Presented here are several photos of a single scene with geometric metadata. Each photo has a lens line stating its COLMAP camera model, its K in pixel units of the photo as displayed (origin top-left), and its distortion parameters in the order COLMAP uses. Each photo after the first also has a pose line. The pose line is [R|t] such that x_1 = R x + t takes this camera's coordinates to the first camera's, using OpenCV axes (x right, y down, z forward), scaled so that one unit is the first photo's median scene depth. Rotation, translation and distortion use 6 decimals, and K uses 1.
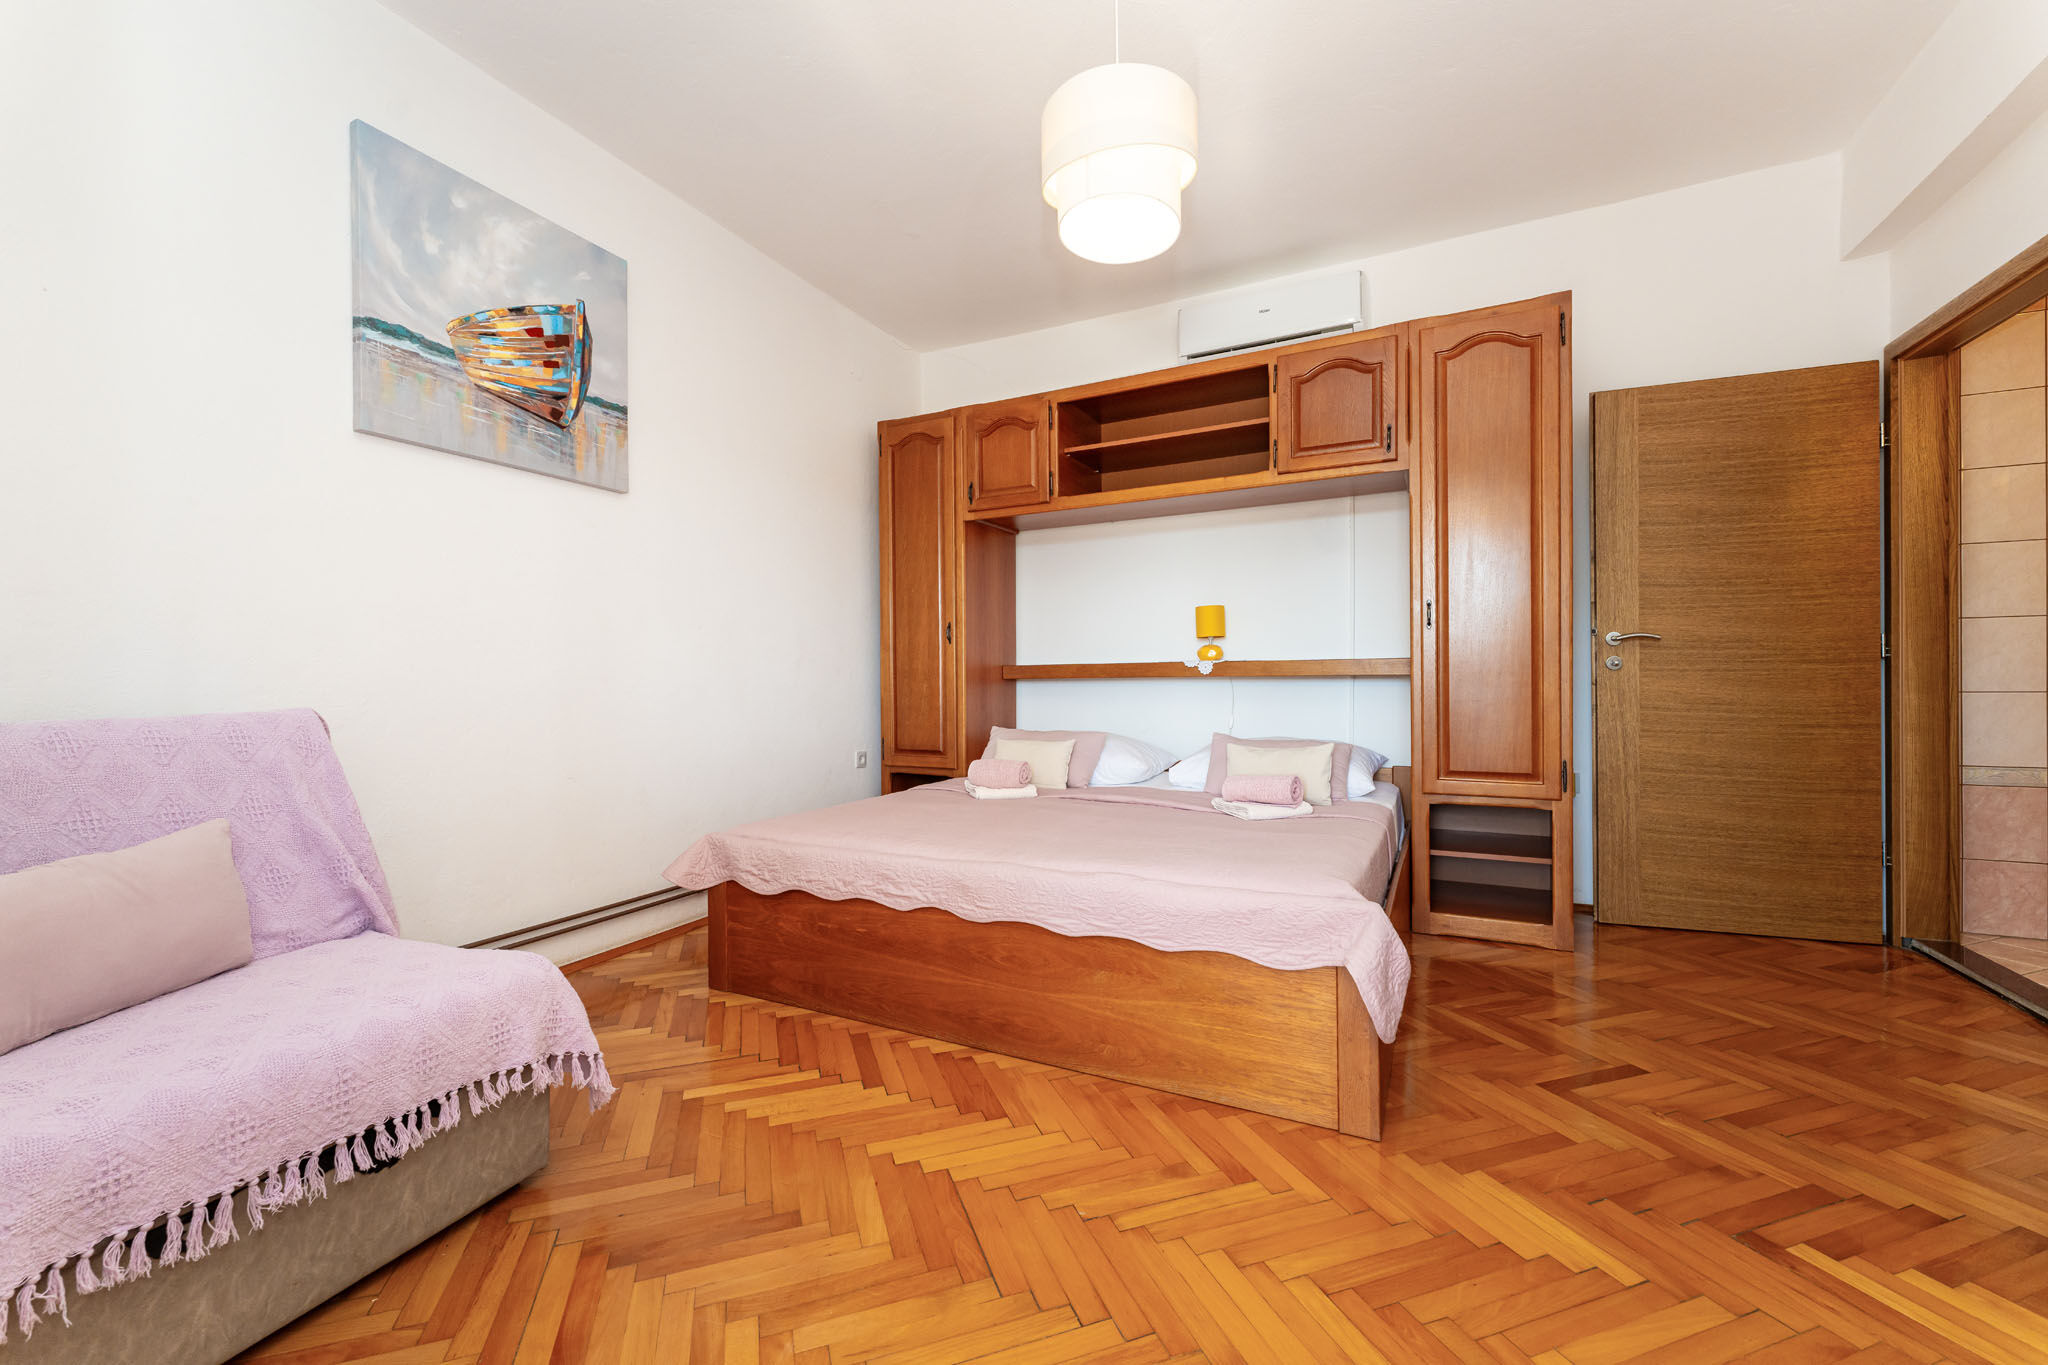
lens RADIAL K [[828.8, 0, 1007.3], [0, 828.8, 670.3], [0, 0, 1]] dist [0.001238, 0.000143]
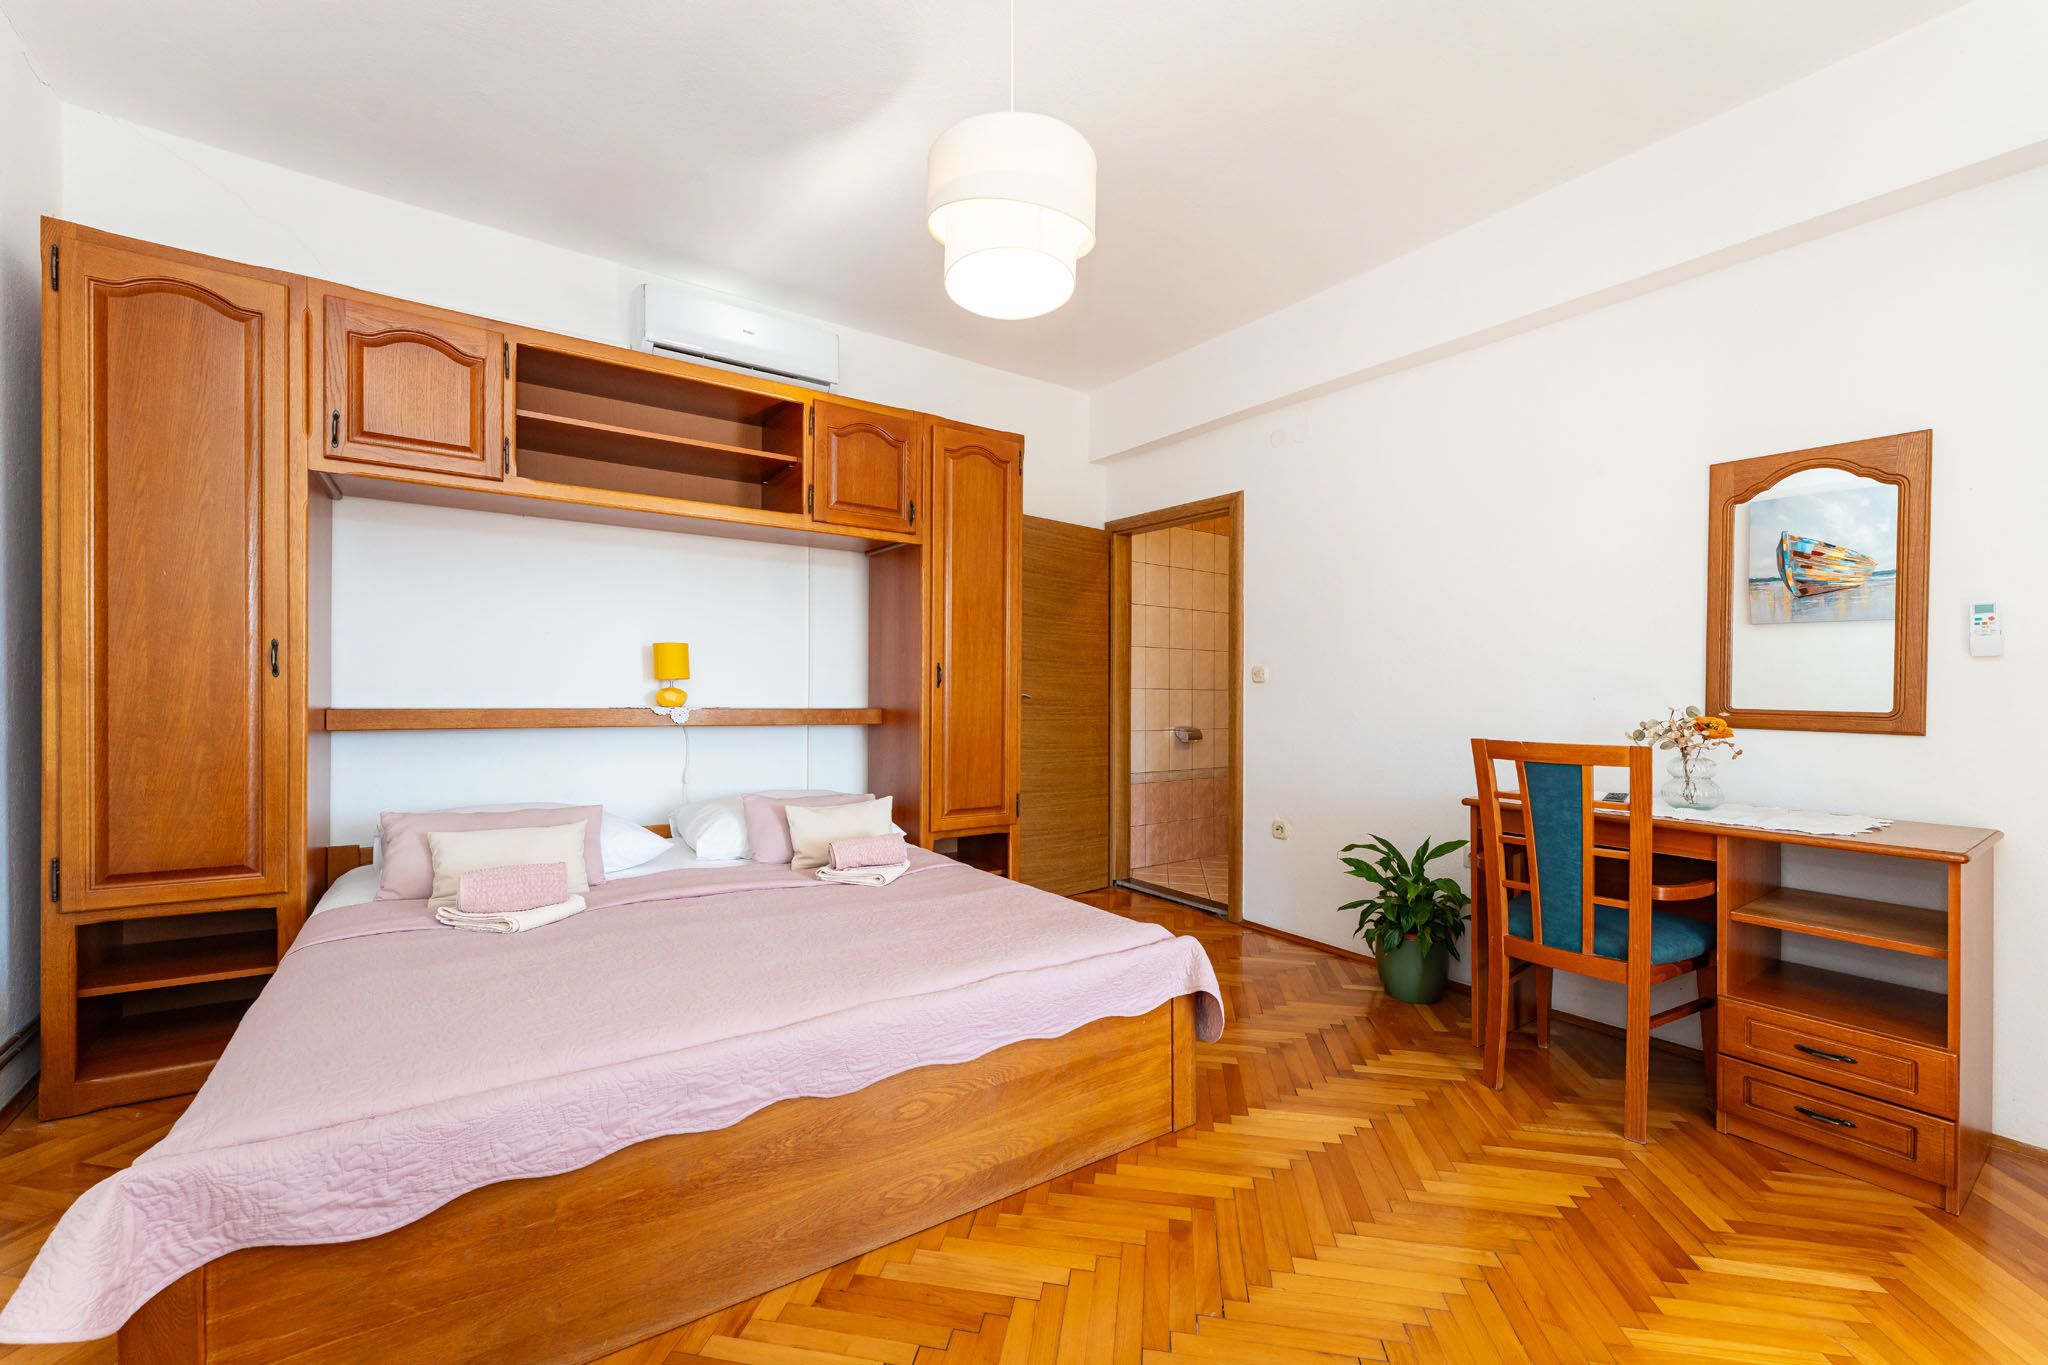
lens RADIAL K [[828.8, 0, 1009.6], [0, 828.8, 681.4], [0, 0, 1]] dist [0.001238, 0.000143]
pose [[0.470450, 0.023030, 0.882126, -0.370755], [-0.026110, 0.999585, -0.012171, -0.038257], [-0.882040, -0.017306, 0.470856, 0.300410]]
